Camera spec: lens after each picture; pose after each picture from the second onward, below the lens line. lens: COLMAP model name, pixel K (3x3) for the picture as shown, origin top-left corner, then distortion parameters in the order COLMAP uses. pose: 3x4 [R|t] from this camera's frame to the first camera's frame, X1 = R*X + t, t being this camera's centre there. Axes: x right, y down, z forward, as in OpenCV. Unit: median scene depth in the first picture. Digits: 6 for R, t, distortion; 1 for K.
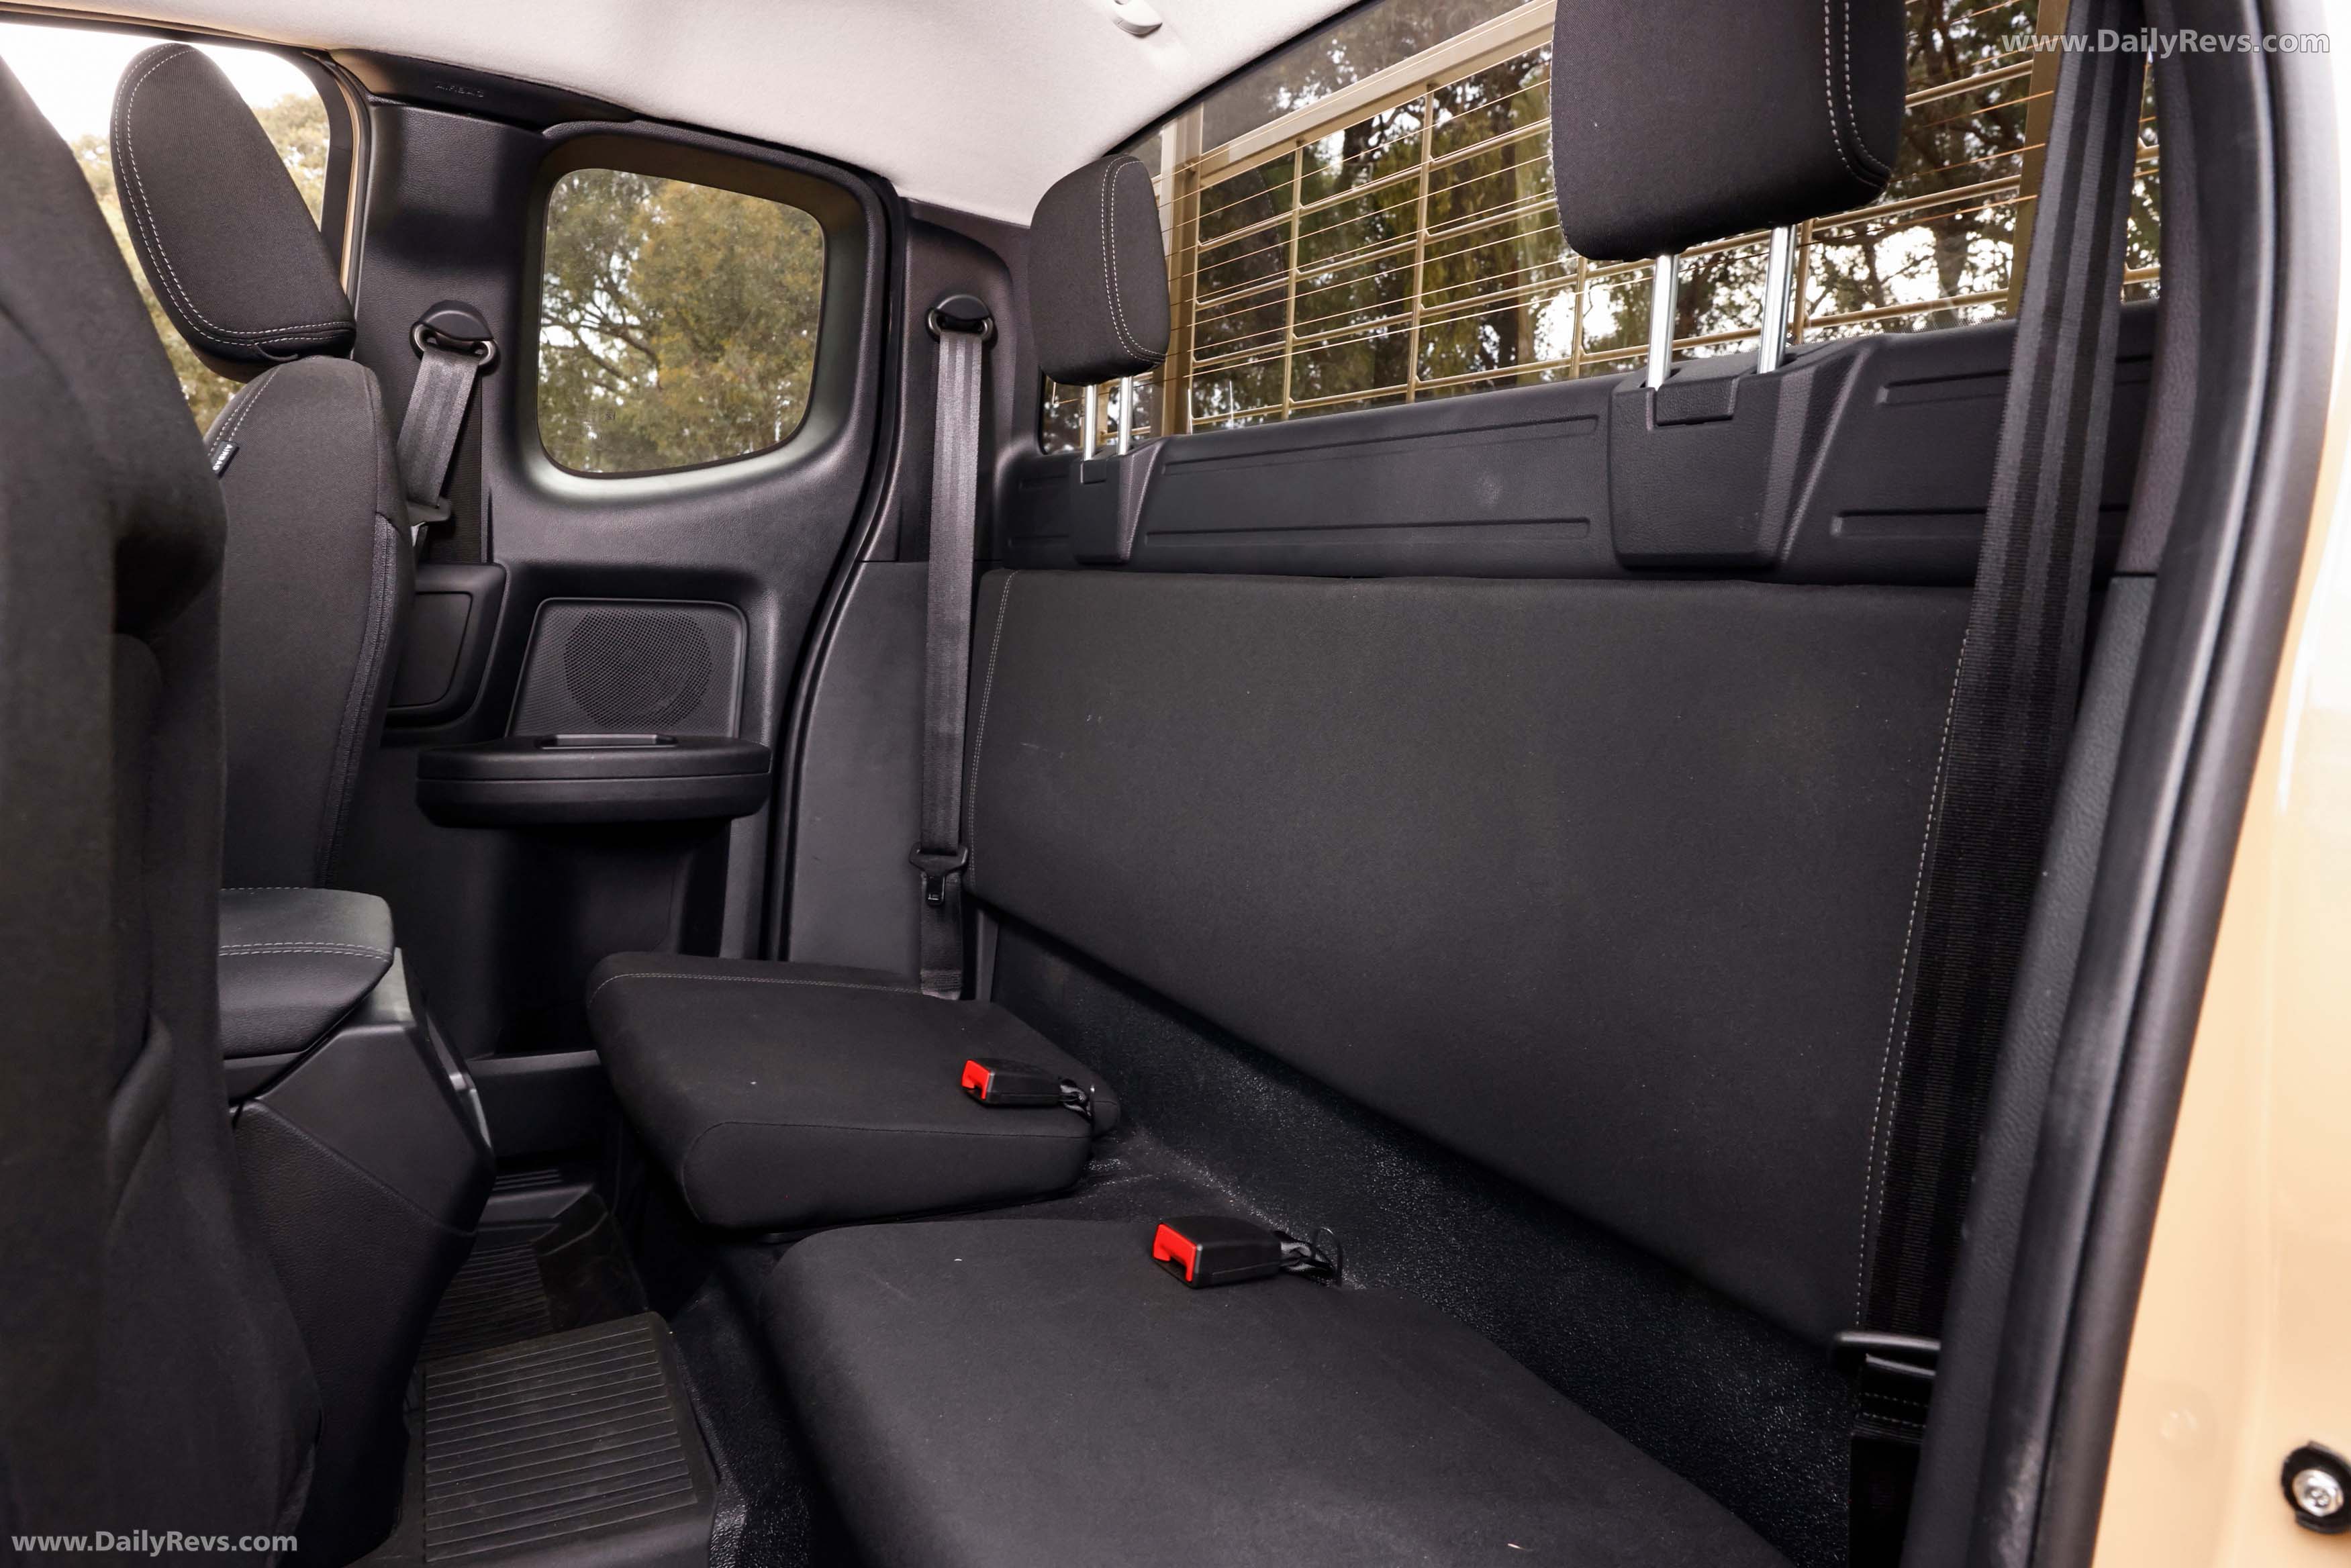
lens RADIAL K [[1568.9, 0, 1180.1], [0, 1568.9, 785.5], [0, 0, 1]] dist [-0.001713, -0.002882]
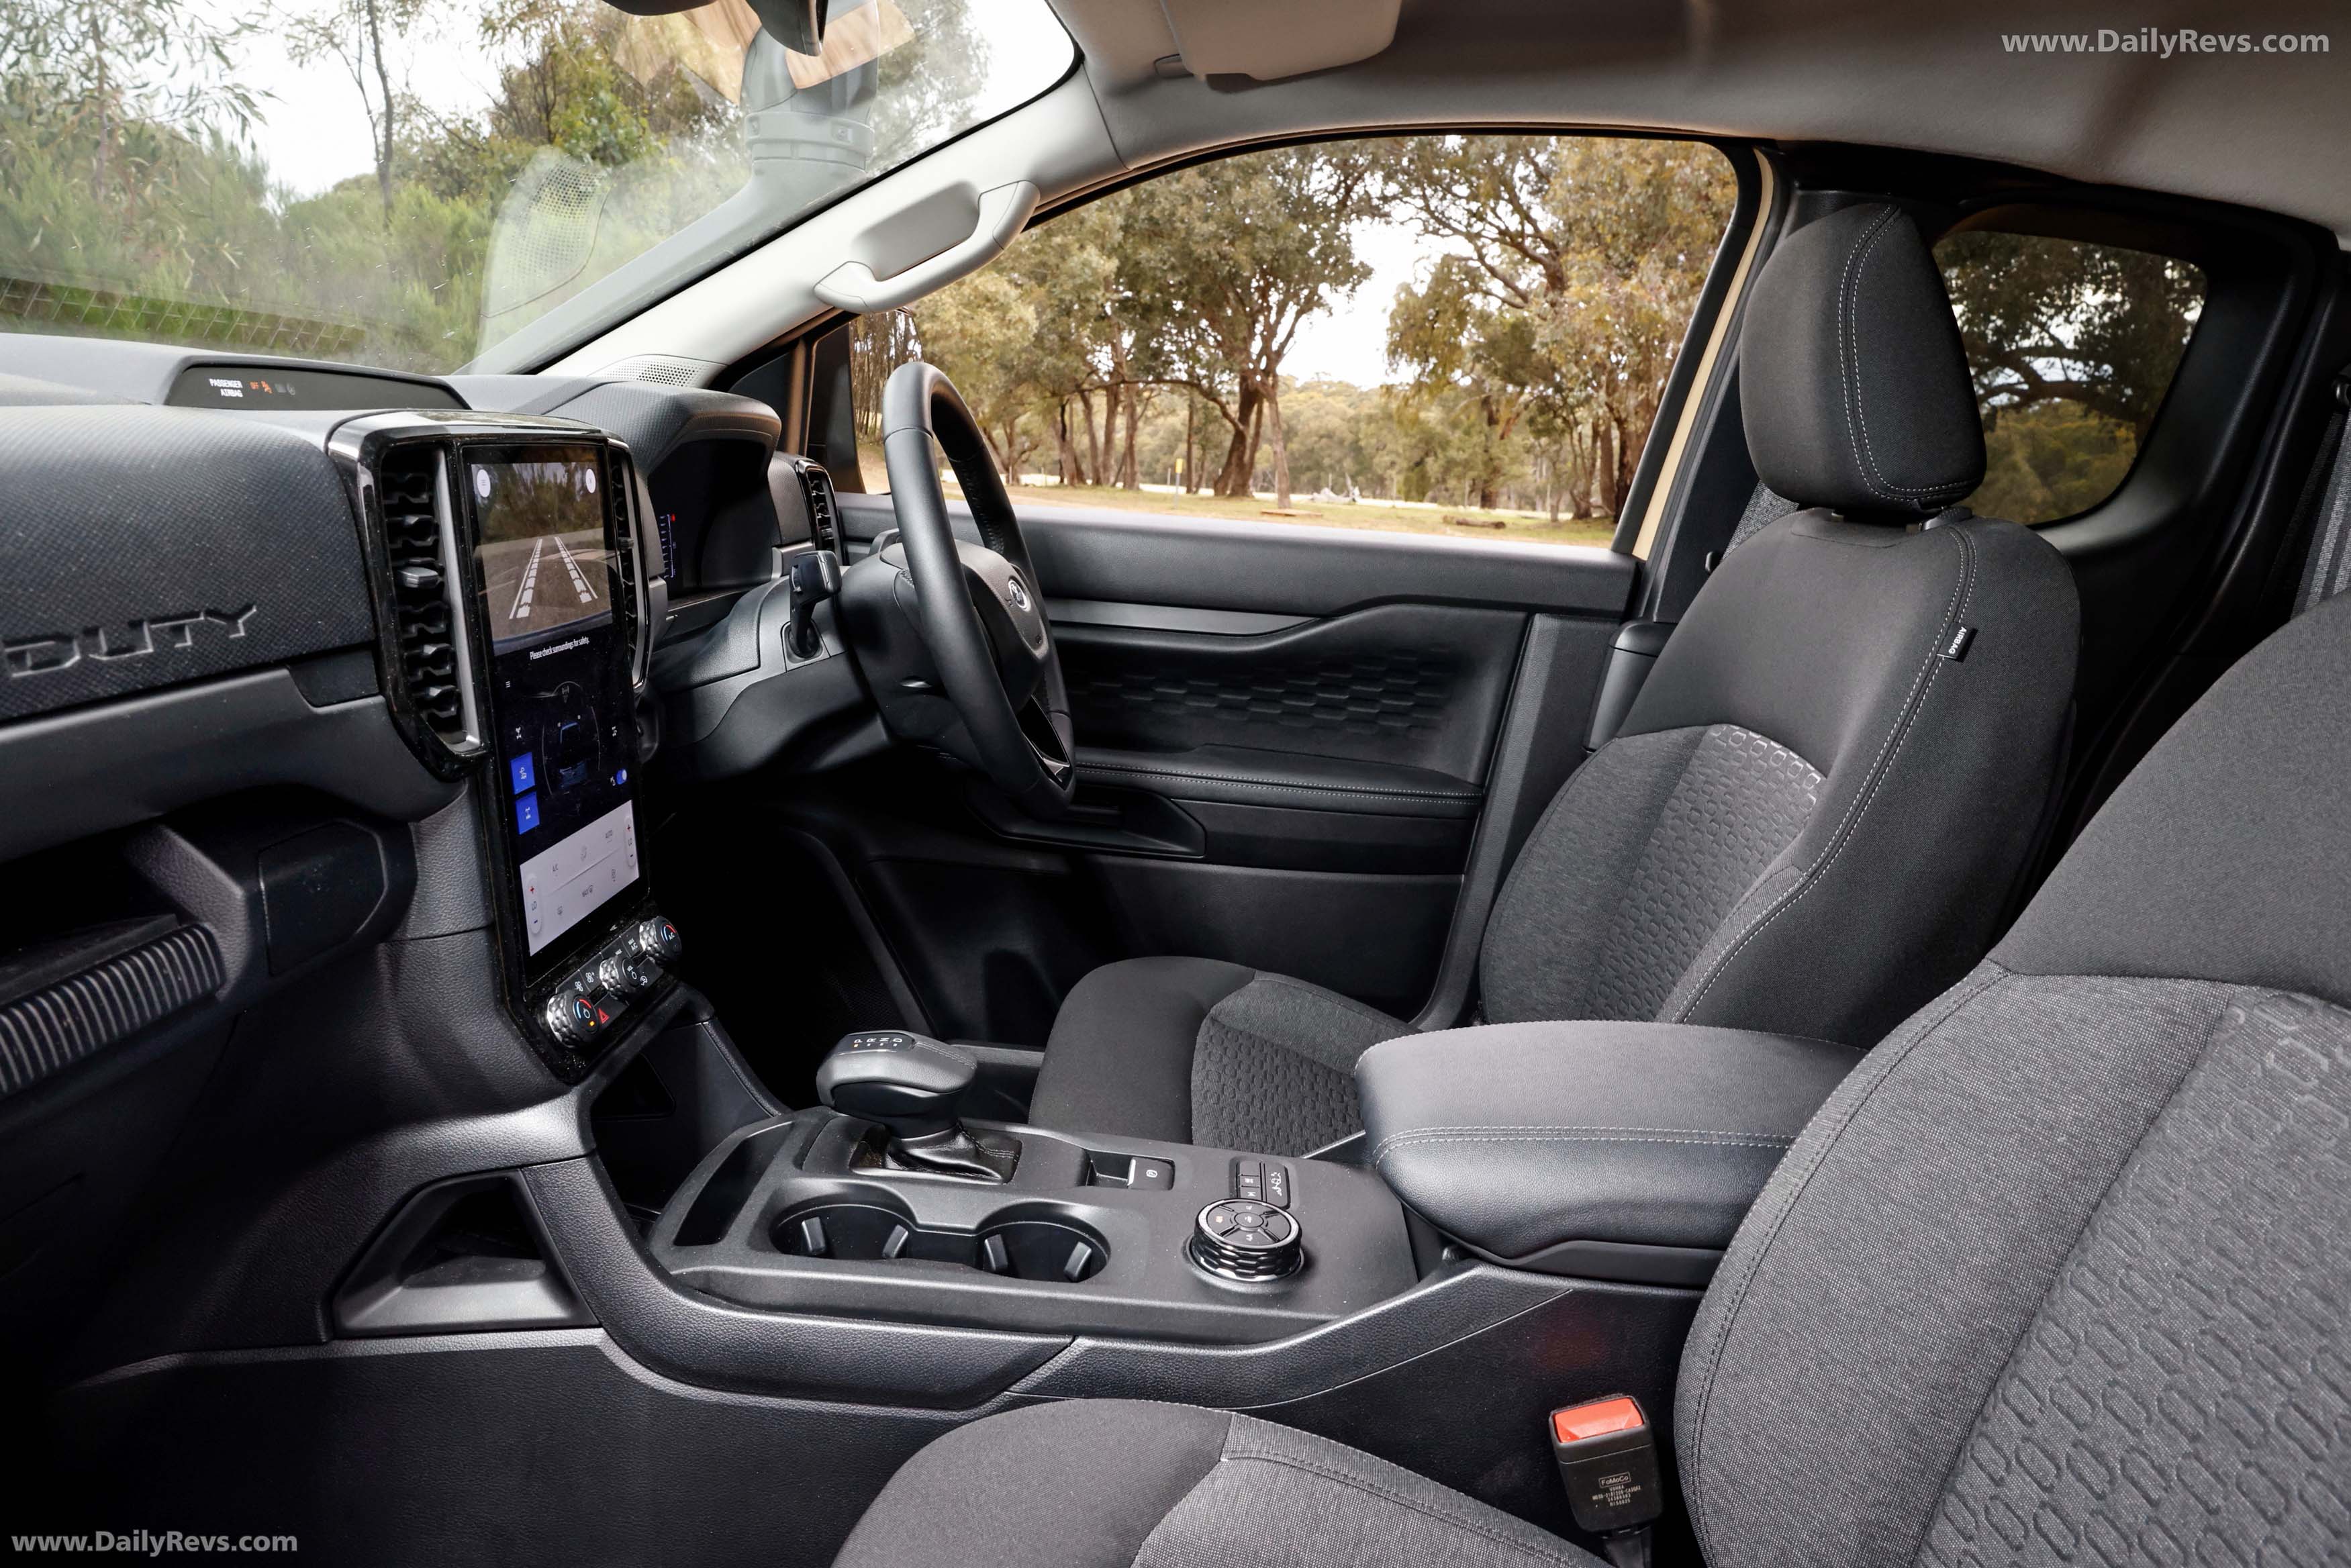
lens RADIAL K [[1568.9, 0, 1192.6], [0, 1568.9, 783.8], [0, 0, 1]] dist [-0.001713, -0.002882]
pose [[0.869136, 0.150380, -0.471157, -0.332647], [-0.124622, 0.988504, 0.085614, -0.097341], [0.478615, -0.015693, 0.877885, -0.074993]]
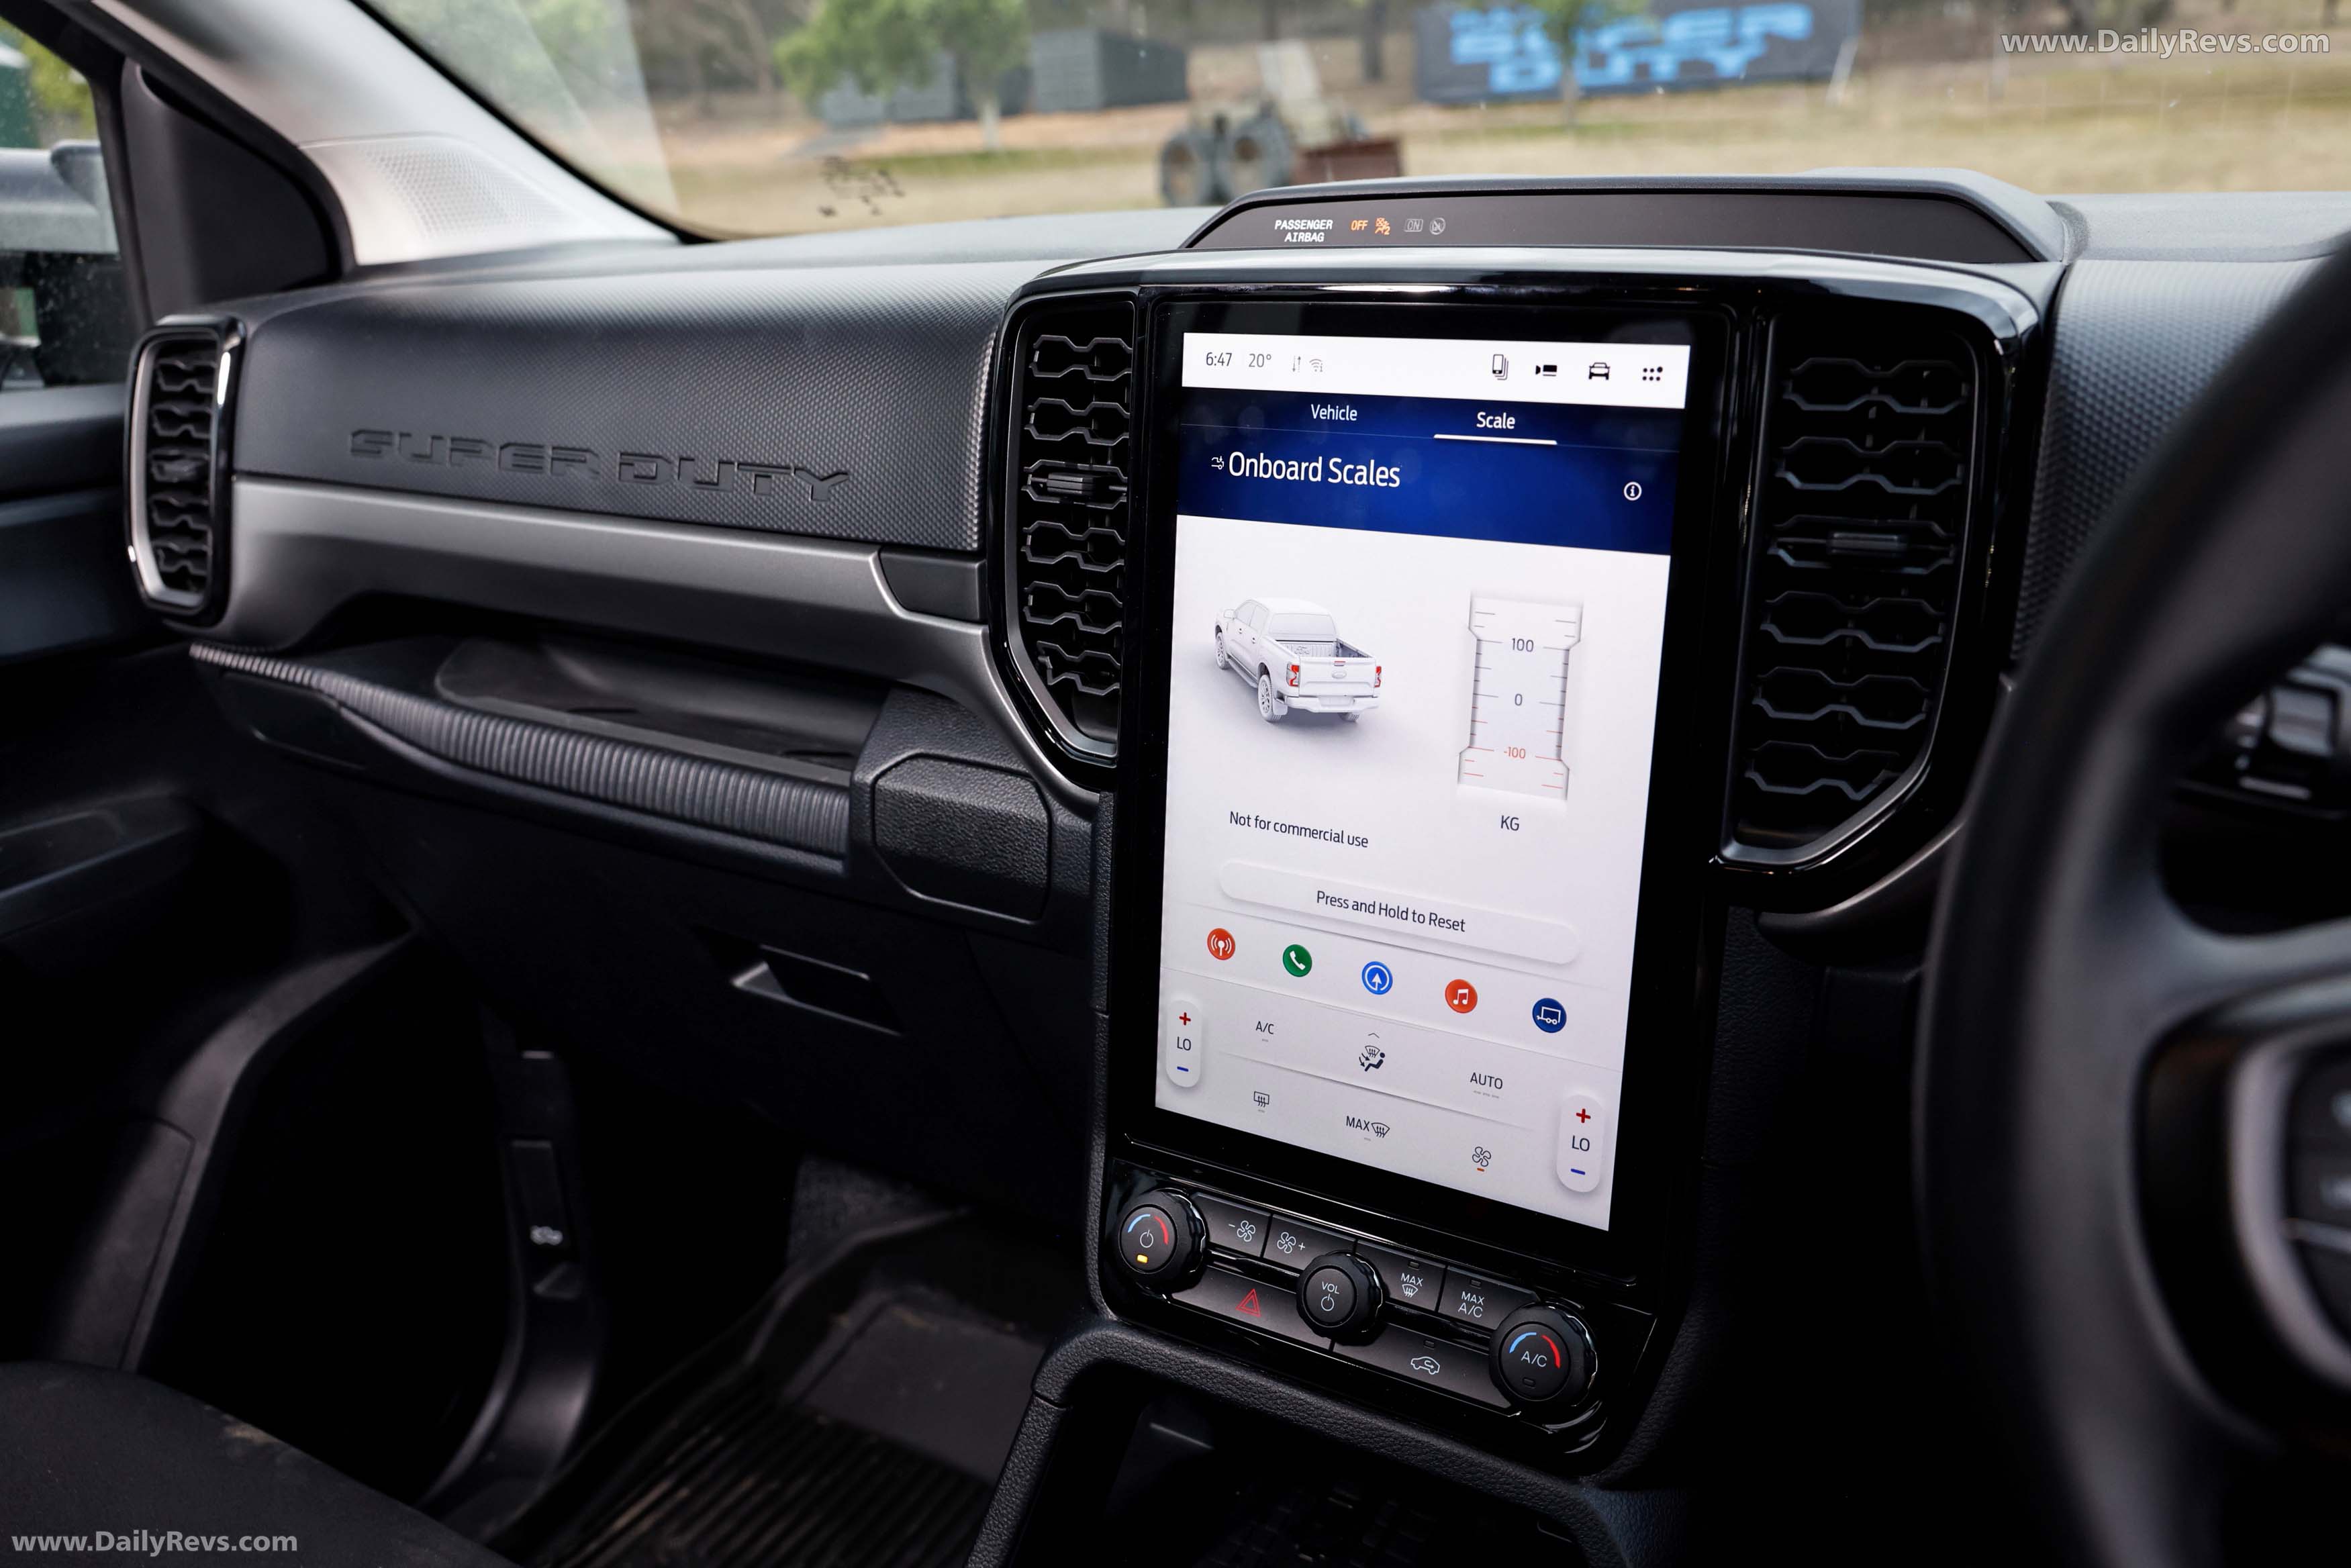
lens RADIAL K [[1911.2, 0, 1179.8], [0, 1911.2, 791.7], [0, 0, 1]] dist [0.023267, 0.004023]
pose [[-0.867281, 0.136612, -0.478707, -0.627289], [-0.072843, 0.916434, 0.393499, -0.207878], [0.492460, 0.376145, -0.784855, 0.696557]]
